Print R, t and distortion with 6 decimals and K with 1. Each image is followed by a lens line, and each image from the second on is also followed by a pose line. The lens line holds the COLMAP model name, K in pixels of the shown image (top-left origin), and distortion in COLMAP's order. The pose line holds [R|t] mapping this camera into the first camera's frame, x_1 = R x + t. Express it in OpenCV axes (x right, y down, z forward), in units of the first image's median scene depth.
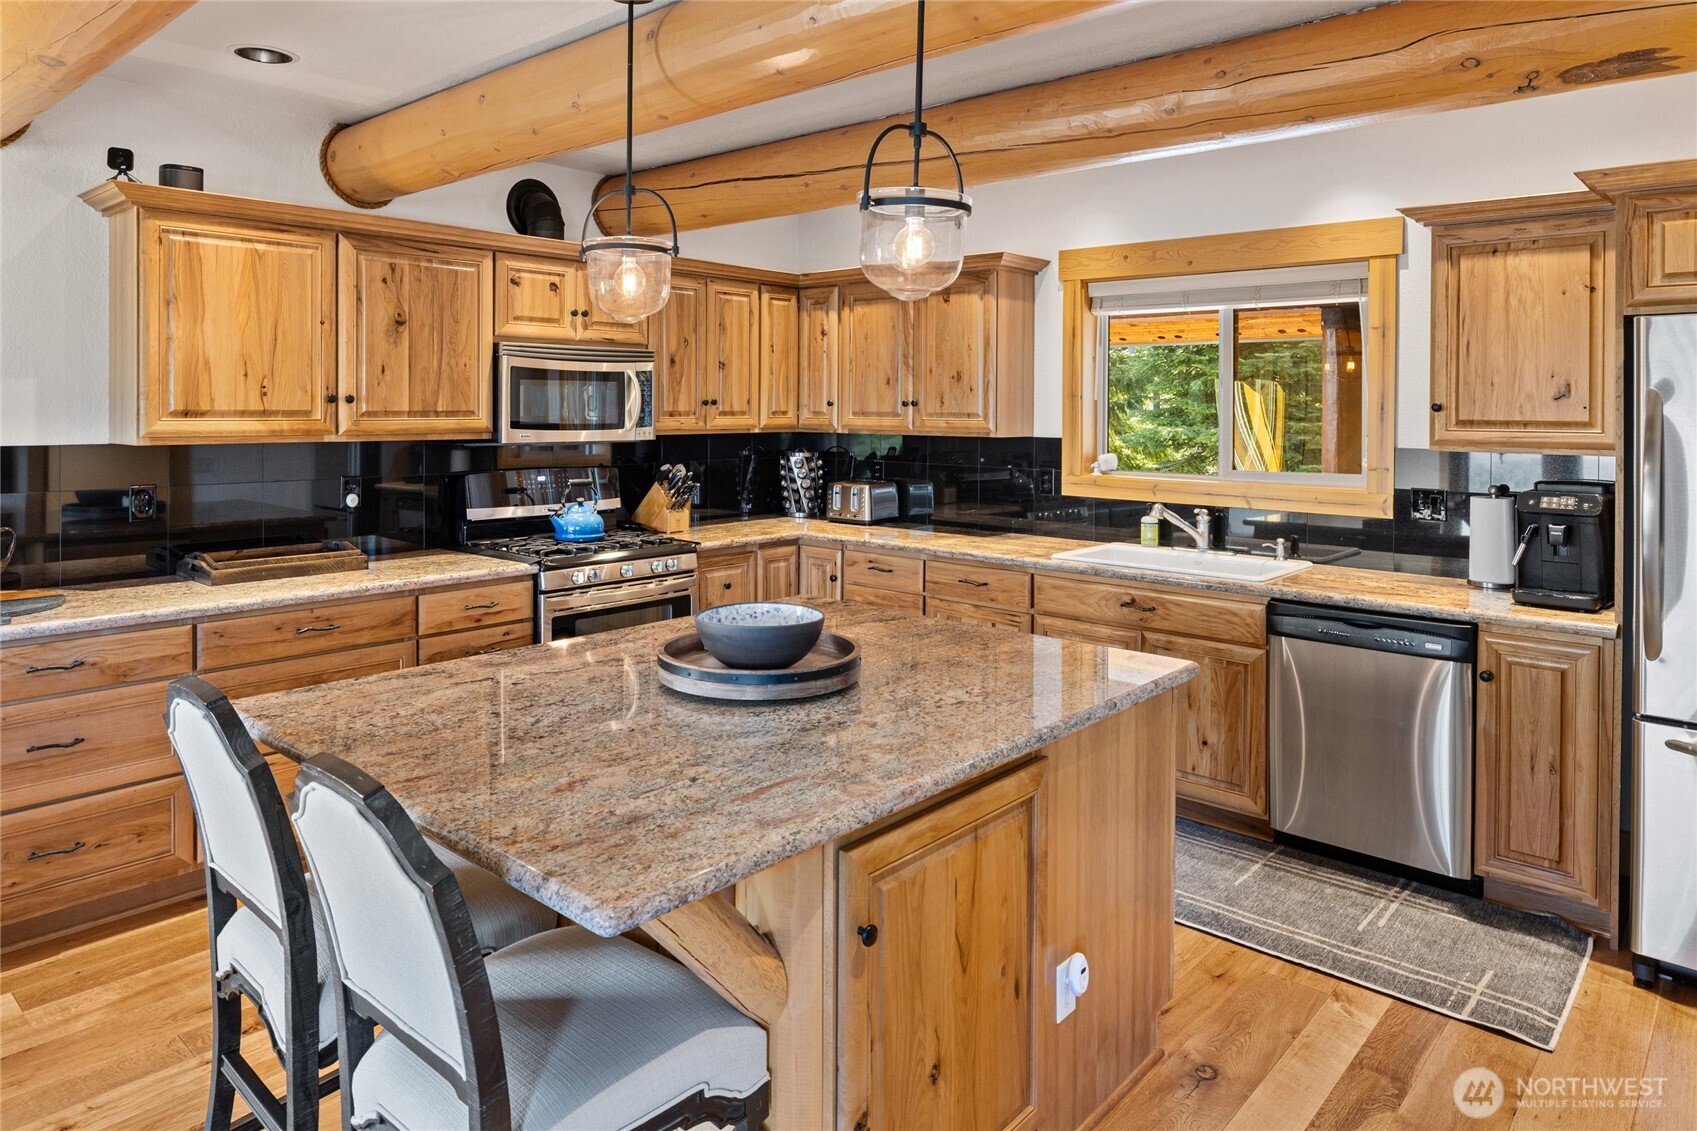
lens RADIAL K [[1071.5, 0, 844.0], [0, 1071.5, 404.3], [0, 0, 1]] dist [-0.001161, 0.000741]
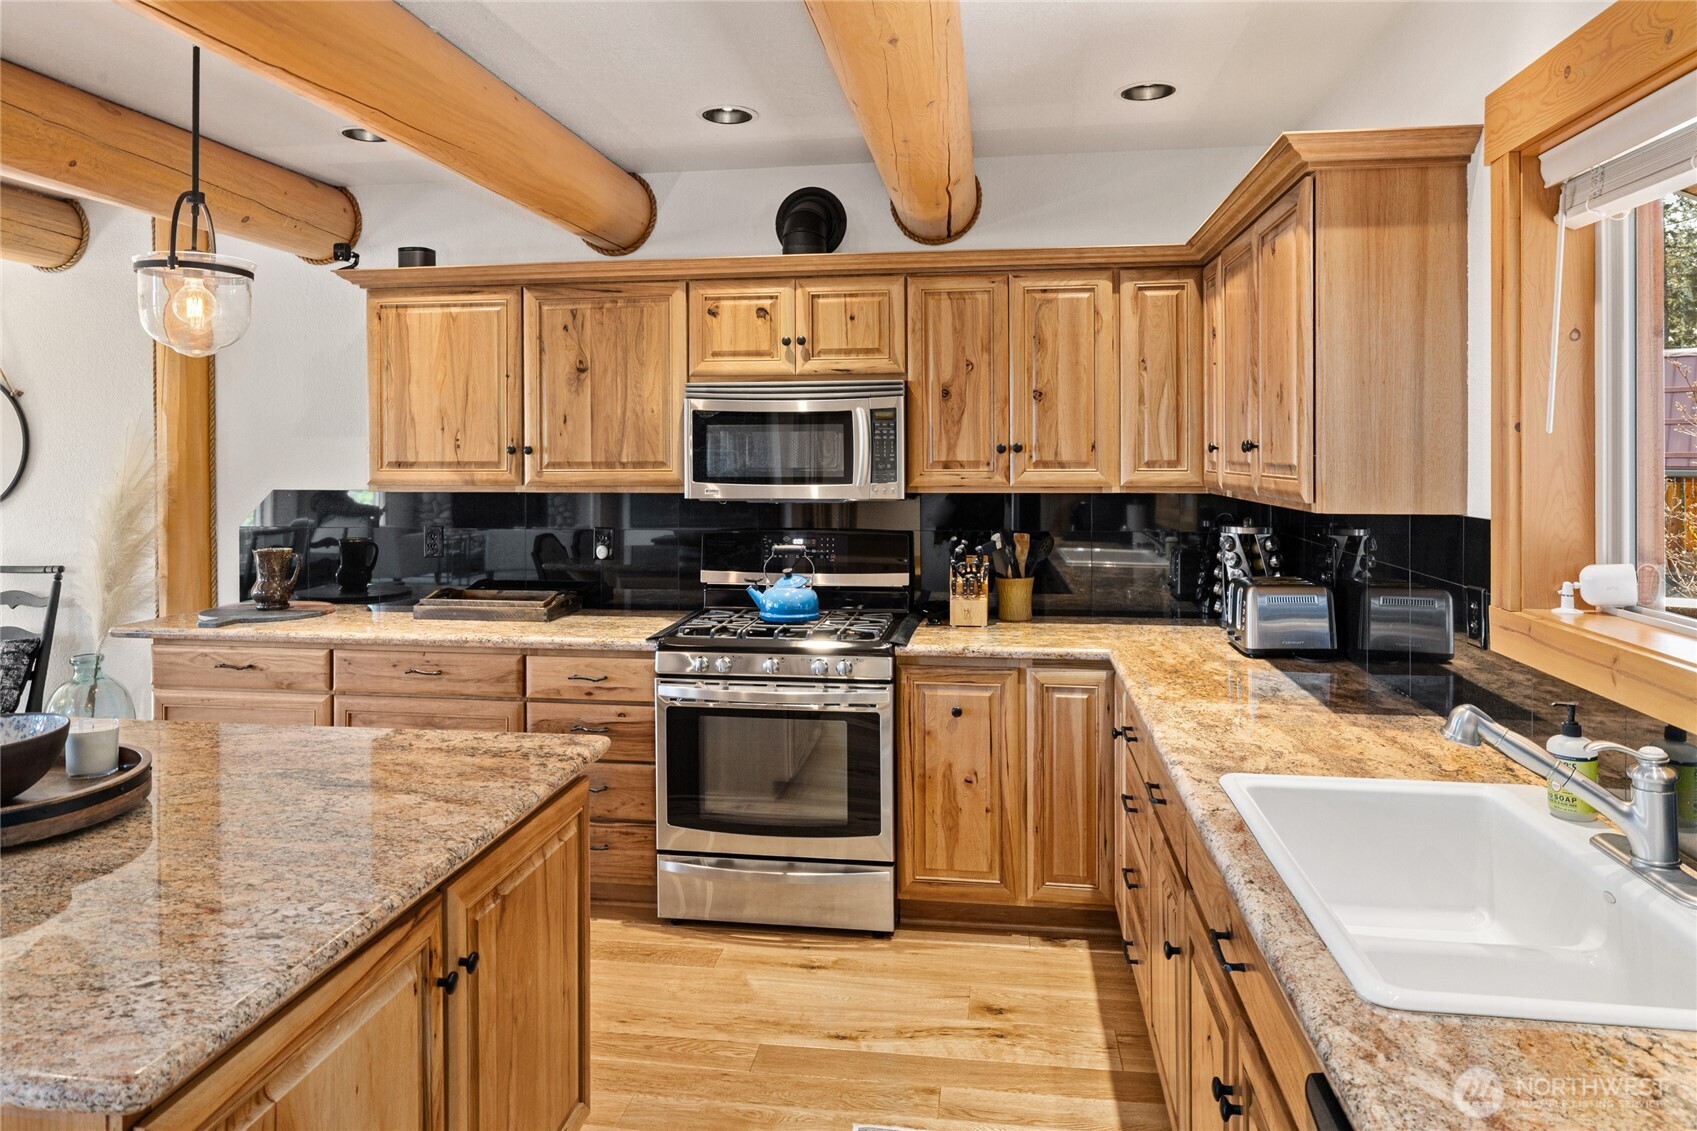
lens RADIAL K [[1143.4, 0, 842.3], [0, 1143.4, 444.1], [0, 0, 1]] dist [-0.003851, -0.000684]
pose [[0.541073, -0.011844, -0.840892, 0.555329], [0.008390, 0.999927, -0.008686, 0.001053], [0.840934, -0.002355, 0.541133, 0.620576]]
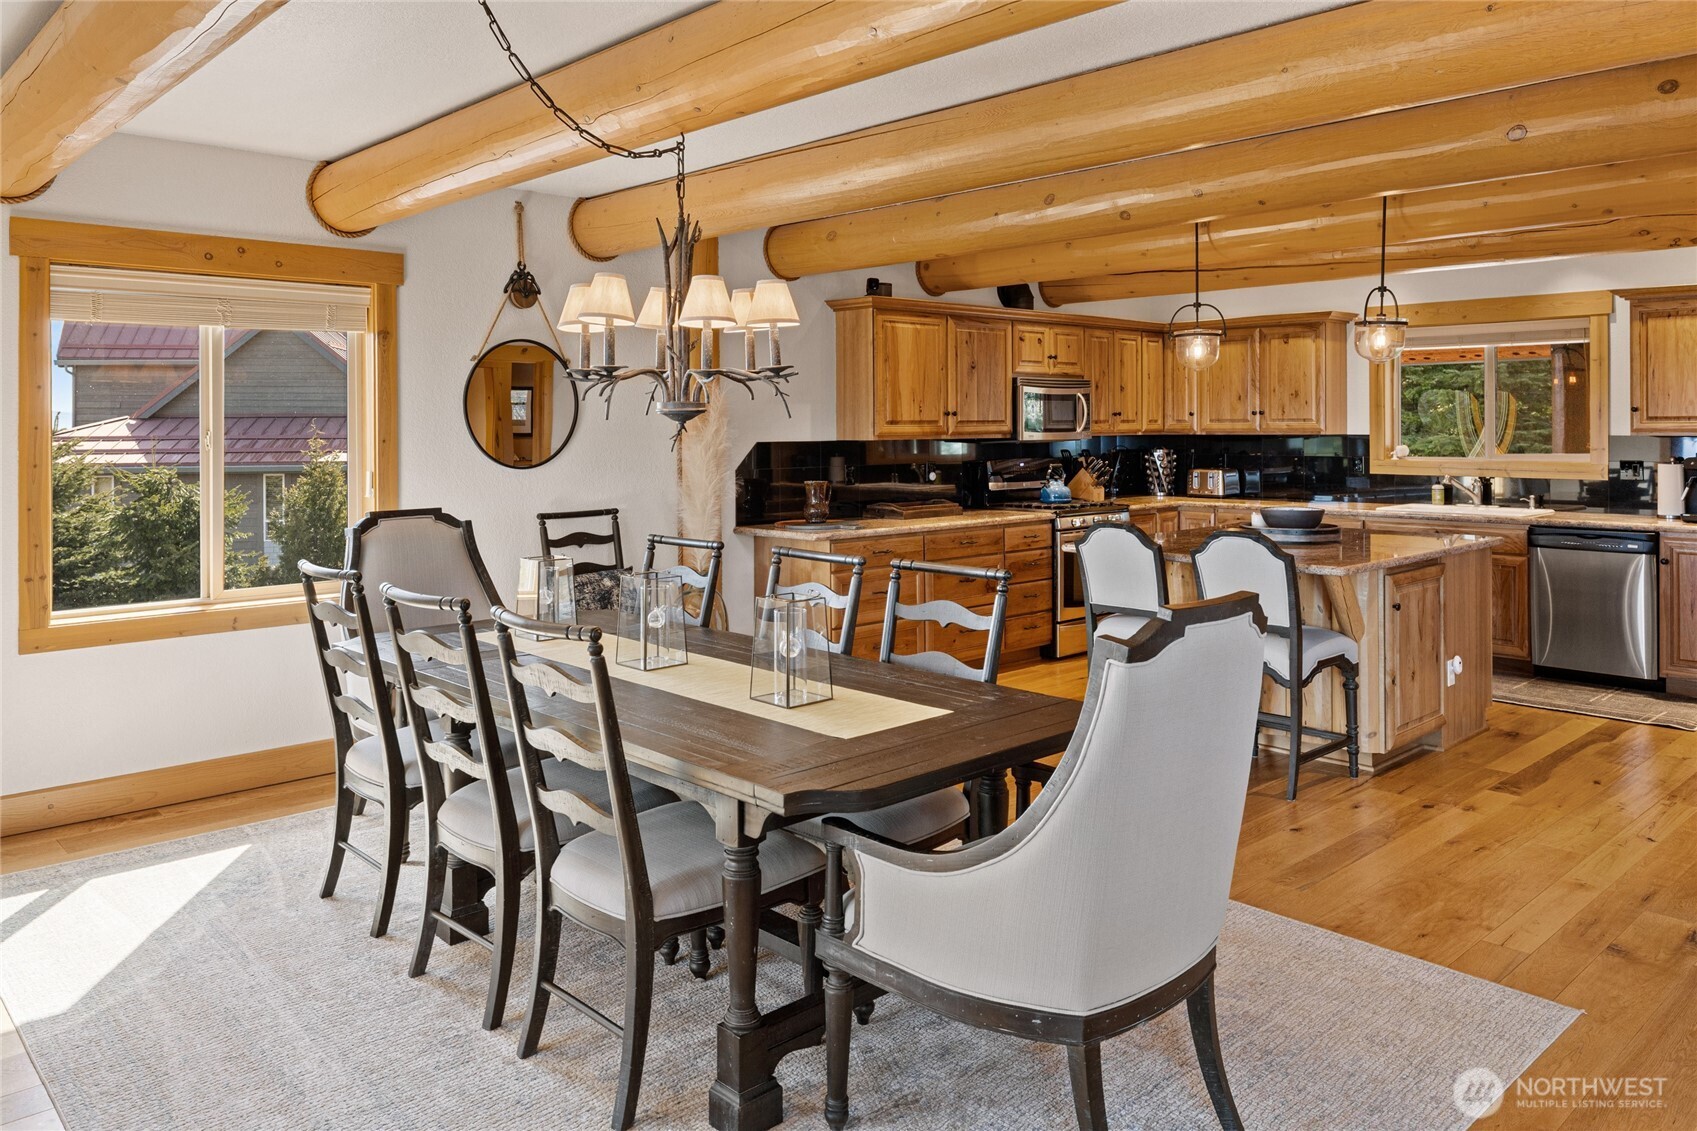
lens RADIAL K [[1201.3, 0, 846.1], [0, 1201.3, 420.4], [0, 0, 1]] dist [0.002463, 0.003299]
pose [[0.995155, -0.013230, -0.097428, -0.415584], [0.013076, 0.999912, -0.002213, 0.007201], [0.097449, 0.000928, 0.995240, -0.842127]]
